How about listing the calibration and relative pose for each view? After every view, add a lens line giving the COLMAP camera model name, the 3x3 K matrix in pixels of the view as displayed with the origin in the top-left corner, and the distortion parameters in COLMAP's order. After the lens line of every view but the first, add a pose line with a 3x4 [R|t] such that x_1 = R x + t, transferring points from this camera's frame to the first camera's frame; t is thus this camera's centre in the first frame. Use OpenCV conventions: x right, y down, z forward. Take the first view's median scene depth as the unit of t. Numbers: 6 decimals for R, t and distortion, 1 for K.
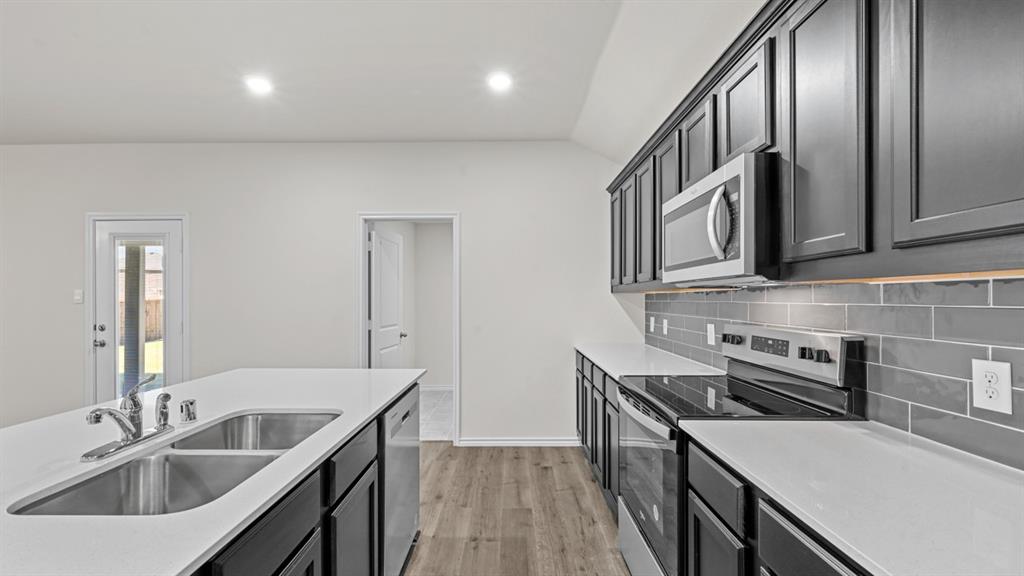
lens RADIAL K [[408.4, 0, 510.6], [0, 408.4, 299.7], [0, 0, 1]] dist [-0.000003, 0.000403]
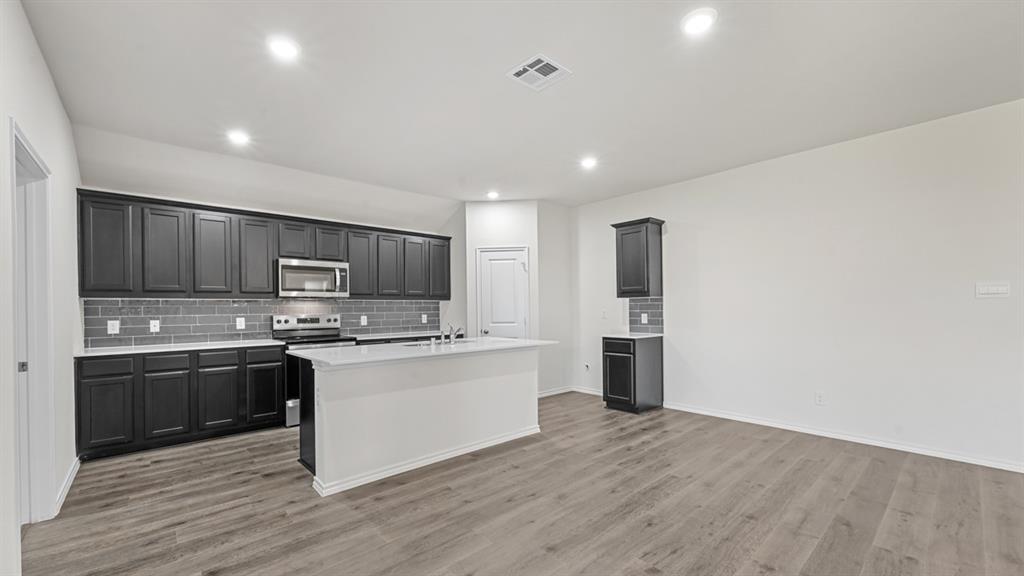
lens RADIAL K [[408.4, 0, 510.6], [0, 408.4, 299.7], [0, 0, 1]] dist [-0.000003, 0.000403]
pose [[-0.665866, 0.020469, 0.745791, -2.134572], [0.010381, 0.999781, -0.018172, 0.029477], [-0.745999, -0.004358, -0.665933, 1.636909]]
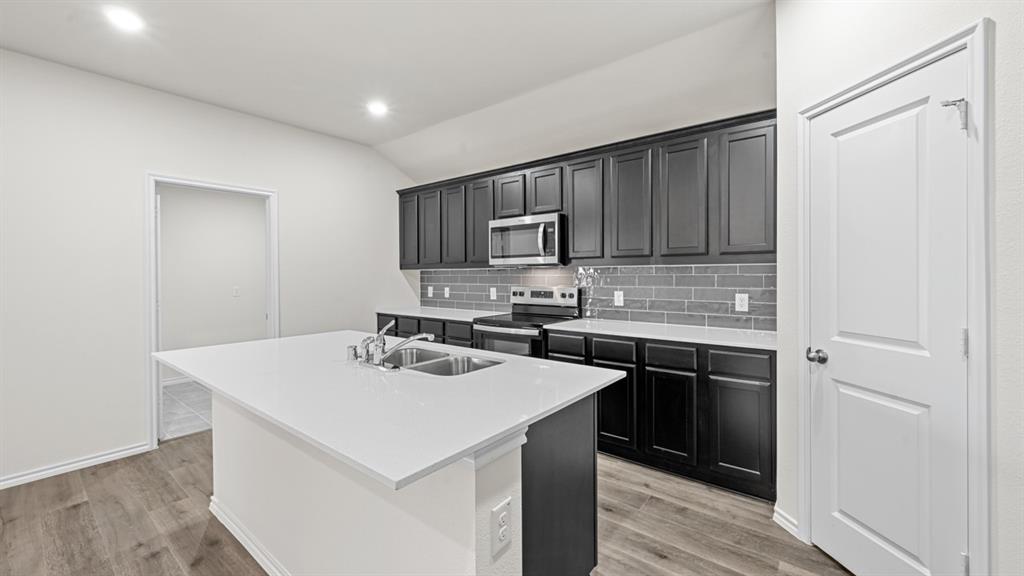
lens RADIAL K [[401.0, 0, 510.5], [0, 401.0, 278.3], [0, 0, 1]] dist [-0.002046, -0.000175]
pose [[0.613585, -0.008780, 0.789580, -1.045369], [0.005793, 0.999961, 0.006617, 0.009086], [-0.789607, 0.000514, 0.613612, -0.169687]]
